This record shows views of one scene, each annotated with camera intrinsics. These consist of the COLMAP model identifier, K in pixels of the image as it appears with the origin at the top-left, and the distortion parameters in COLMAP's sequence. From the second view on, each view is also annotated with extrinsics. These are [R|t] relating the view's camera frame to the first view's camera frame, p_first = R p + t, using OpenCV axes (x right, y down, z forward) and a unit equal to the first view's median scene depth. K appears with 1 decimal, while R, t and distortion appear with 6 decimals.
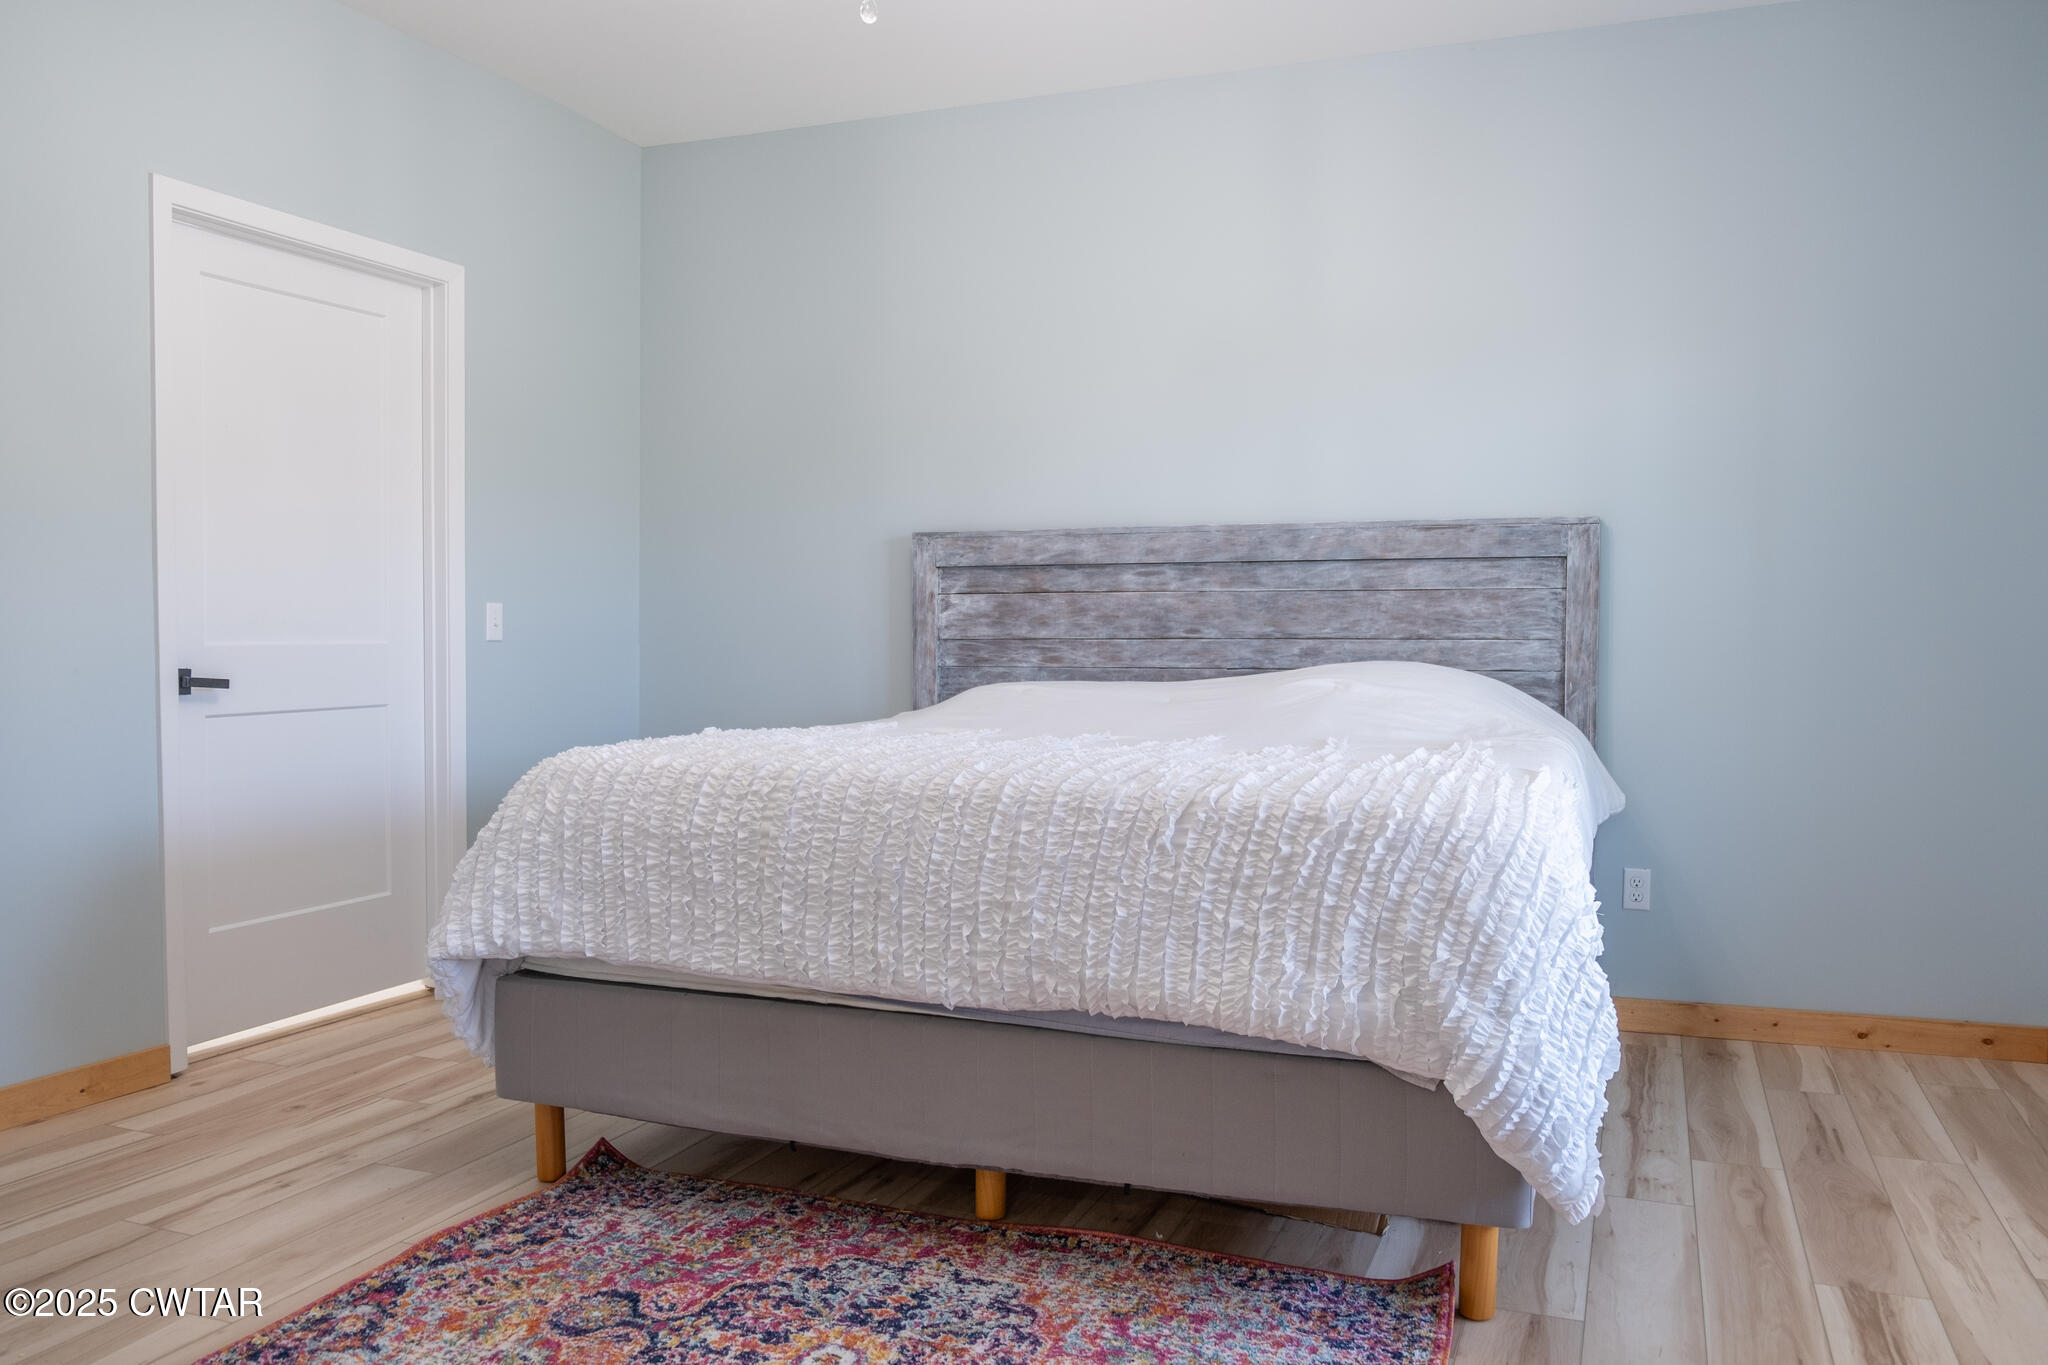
lens RADIAL K [[1604.2, 0, 1024.6], [0, 1604.2, 680.1], [0, 0, 1]] dist [-0.030952, 0.012936]
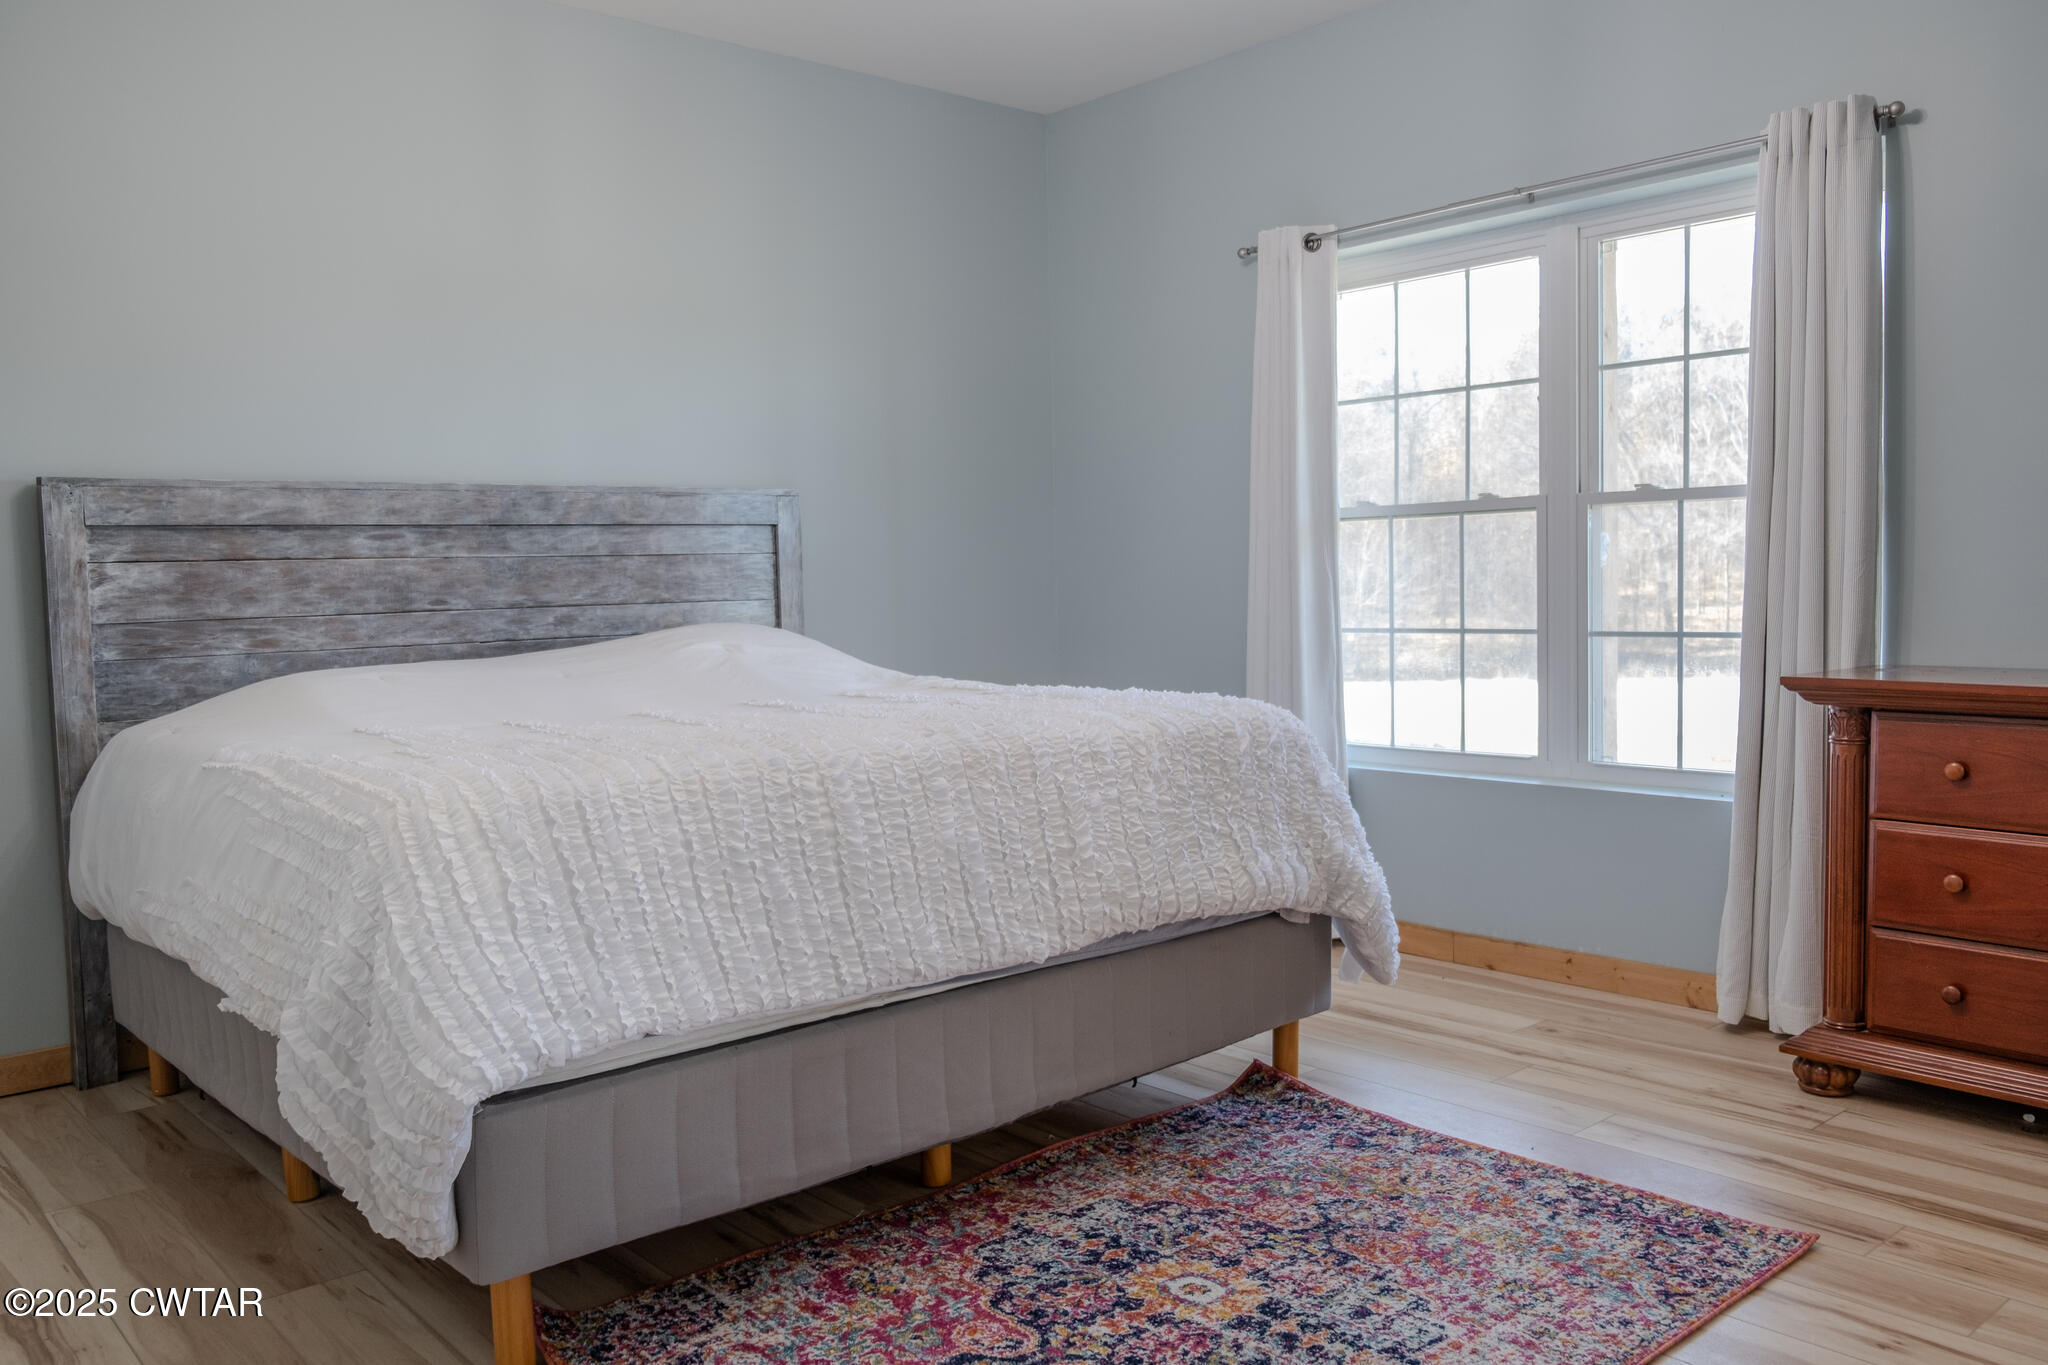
lens RADIAL K [[1604.2, 0, 1034.2], [0, 1604.2, 686.0], [0, 0, 1]] dist [-0.030952, 0.012936]
pose [[0.447633, -0.074109, 0.891141, -0.549157], [0.053188, 0.997002, 0.056196, -0.016797], [-0.892634, 0.022243, 0.450233, 0.312988]]
